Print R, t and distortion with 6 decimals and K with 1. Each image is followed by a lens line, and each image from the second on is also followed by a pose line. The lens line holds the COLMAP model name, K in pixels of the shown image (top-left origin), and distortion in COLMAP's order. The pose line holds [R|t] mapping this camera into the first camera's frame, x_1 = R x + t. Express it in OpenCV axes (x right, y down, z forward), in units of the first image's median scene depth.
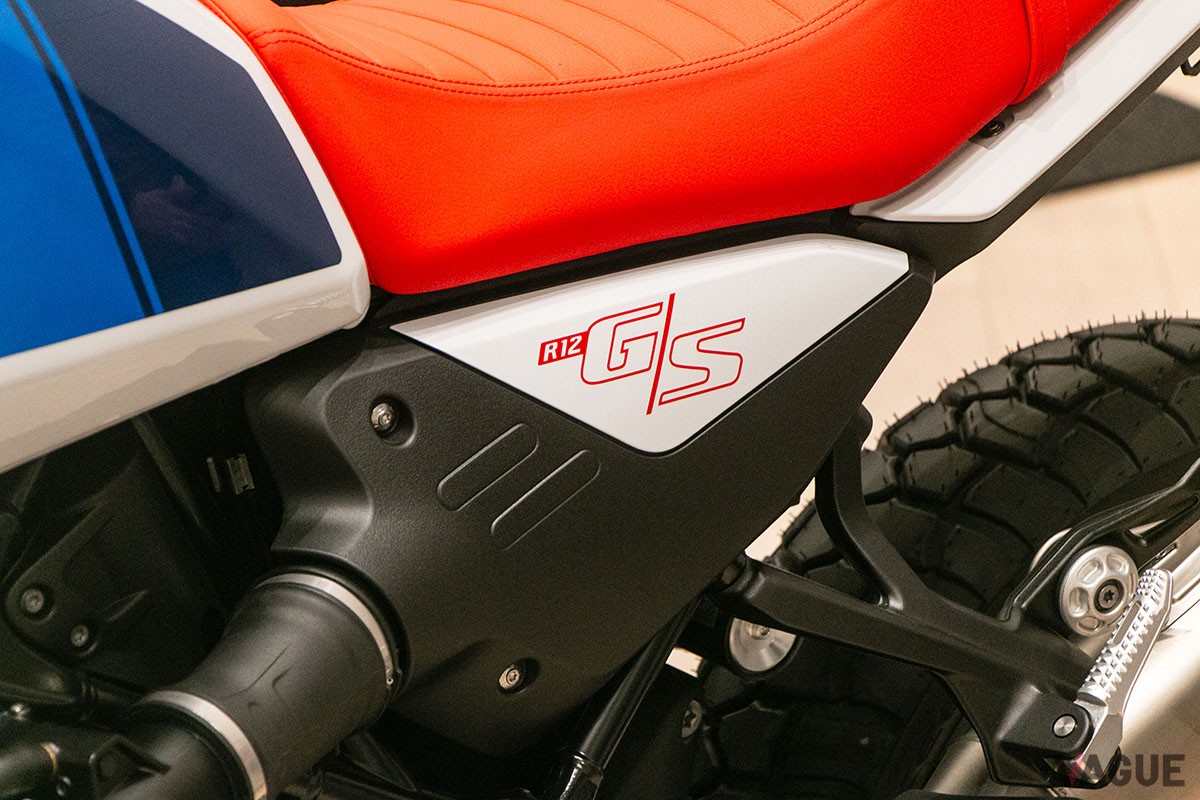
lens RADIAL K [[5292.2, 0, 599.9], [0, 5292.2, 399.9], [0, 0, 1]] dist [-0.073361, 0.000000]
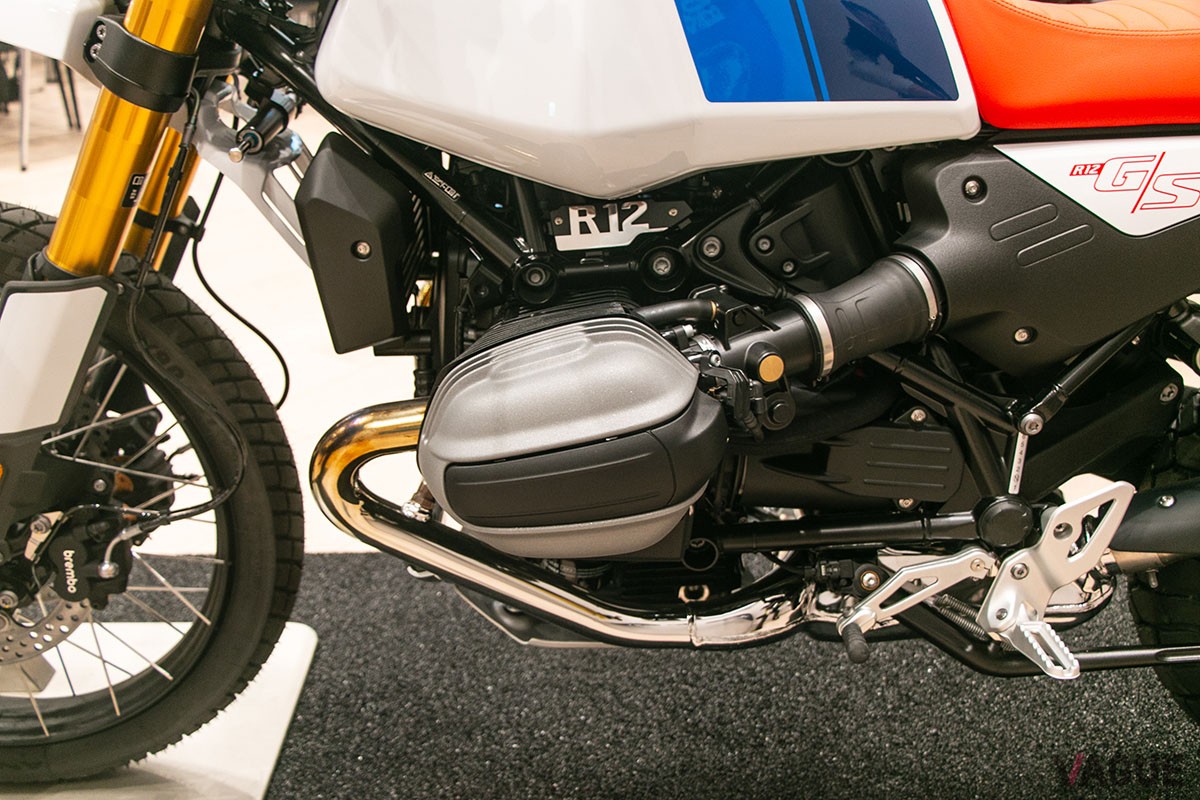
lens RADIAL K [[1345.6, 0, 600.0], [0, 1345.6, 402.4], [0, 0, 1]] dist [0.077613, 0.000000]
pose [[0.809498, 0.218566, -0.544923, 0.135895], [-0.179217, 0.975815, 0.125163, 0.041798], [0.559101, -0.003660, 0.829092, 0.499859]]
